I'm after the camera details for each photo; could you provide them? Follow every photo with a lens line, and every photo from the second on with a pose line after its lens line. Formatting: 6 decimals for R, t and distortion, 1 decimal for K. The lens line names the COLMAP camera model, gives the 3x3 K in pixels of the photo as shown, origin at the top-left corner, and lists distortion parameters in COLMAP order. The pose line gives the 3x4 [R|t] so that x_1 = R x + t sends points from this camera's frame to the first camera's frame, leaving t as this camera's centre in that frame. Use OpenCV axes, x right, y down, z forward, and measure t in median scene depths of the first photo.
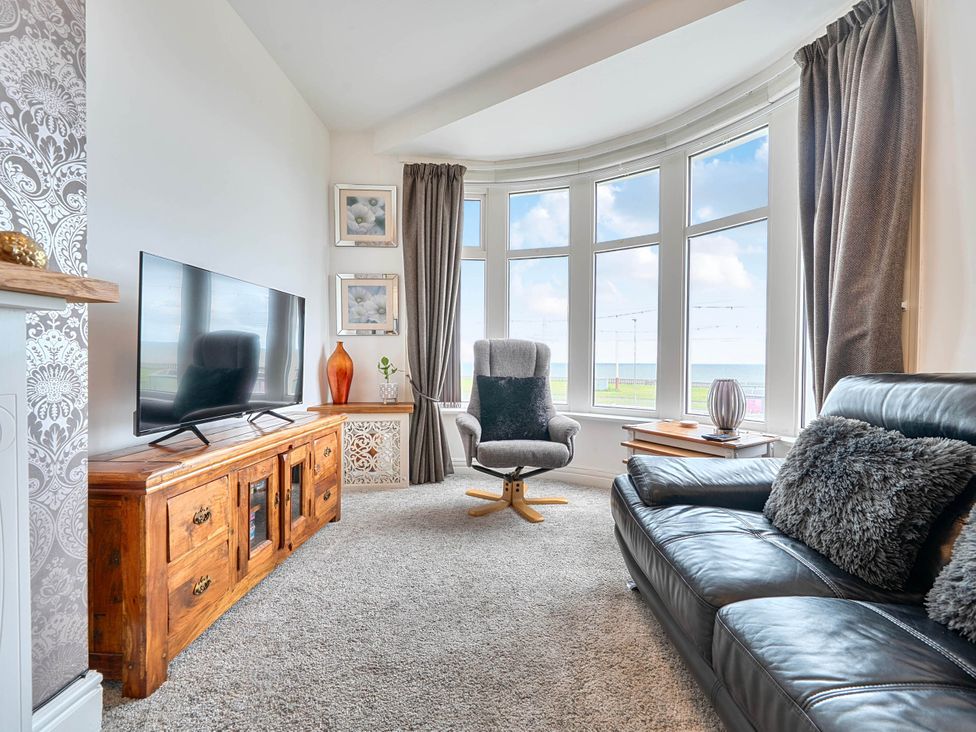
lens RADIAL K [[422.8, 0, 486.3], [0, 422.8, 364.4], [0, 0, 1]] dist [-0.001261, -0.000314]
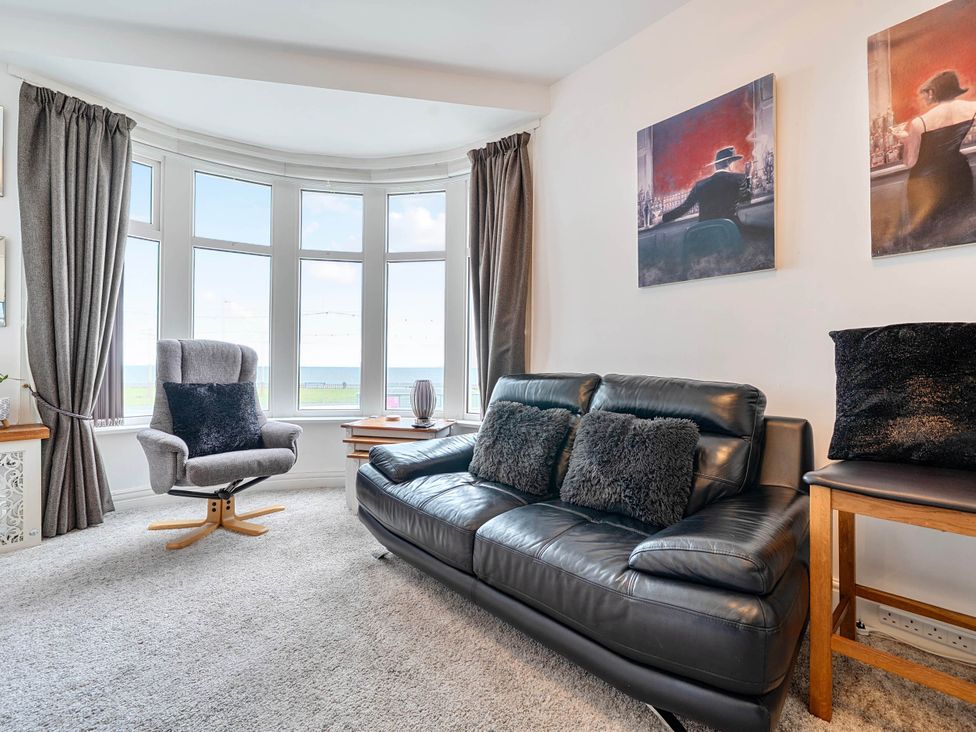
lens RADIAL K [[422.8, 0, 486.3], [0, 422.8, 364.4], [0, 0, 1]] dist [-0.001261, -0.000314]
pose [[0.699008, 0.002472, 0.715109, -0.201525], [0.002726, 0.999978, -0.006122, -0.003392], [-0.715109, 0.006228, 0.698986, -0.034395]]
